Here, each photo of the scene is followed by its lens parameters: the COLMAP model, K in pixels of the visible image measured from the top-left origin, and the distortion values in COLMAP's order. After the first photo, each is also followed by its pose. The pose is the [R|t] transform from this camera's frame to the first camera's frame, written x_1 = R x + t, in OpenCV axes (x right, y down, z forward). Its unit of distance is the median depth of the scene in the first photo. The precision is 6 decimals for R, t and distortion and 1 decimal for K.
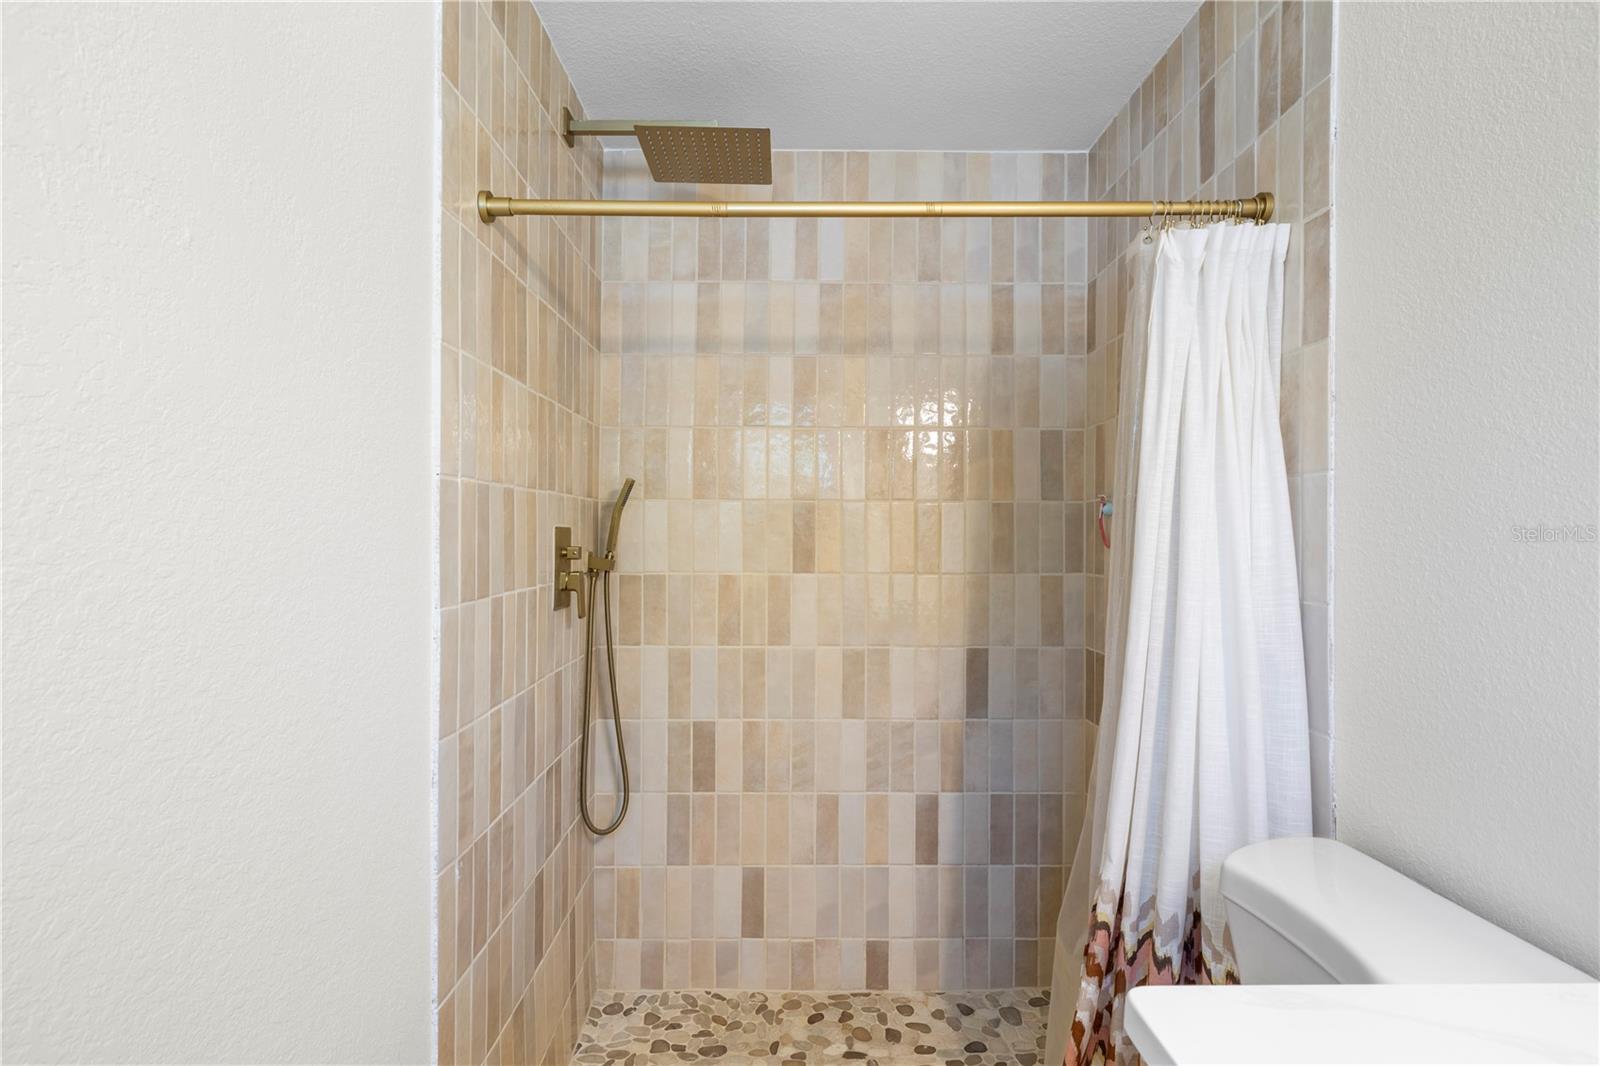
lens RADIAL K [[816.6, 0, 799.5], [0, 816.6, 532.9], [0, 0, 1]] dist [-0.003845, 0.000978]
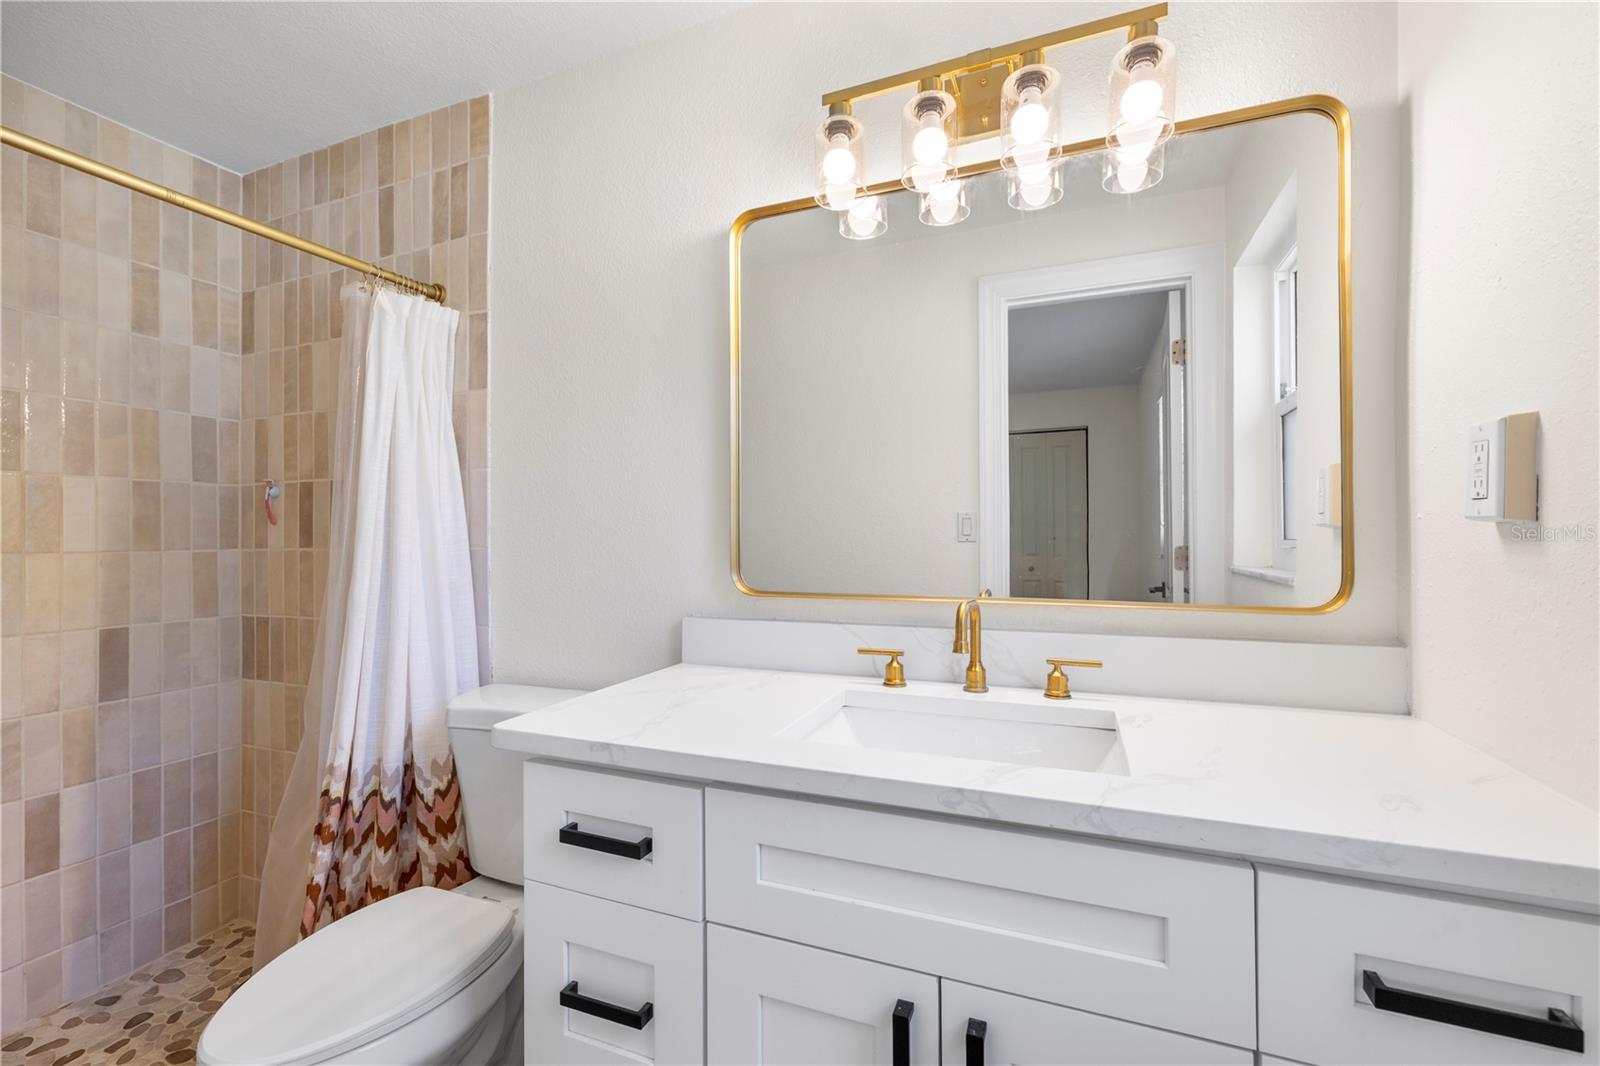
lens RADIAL K [[677.6, 0, 798.3], [0, 677.6, 533.9], [0, 0, 1]] dist [0.003337, 0.000029]
pose [[0.390476, -0.001140, 0.920613, -0.226336], [0.009147, 0.999955, -0.002642, 0.040739], [-0.920568, 0.009452, 0.390468, -0.076876]]
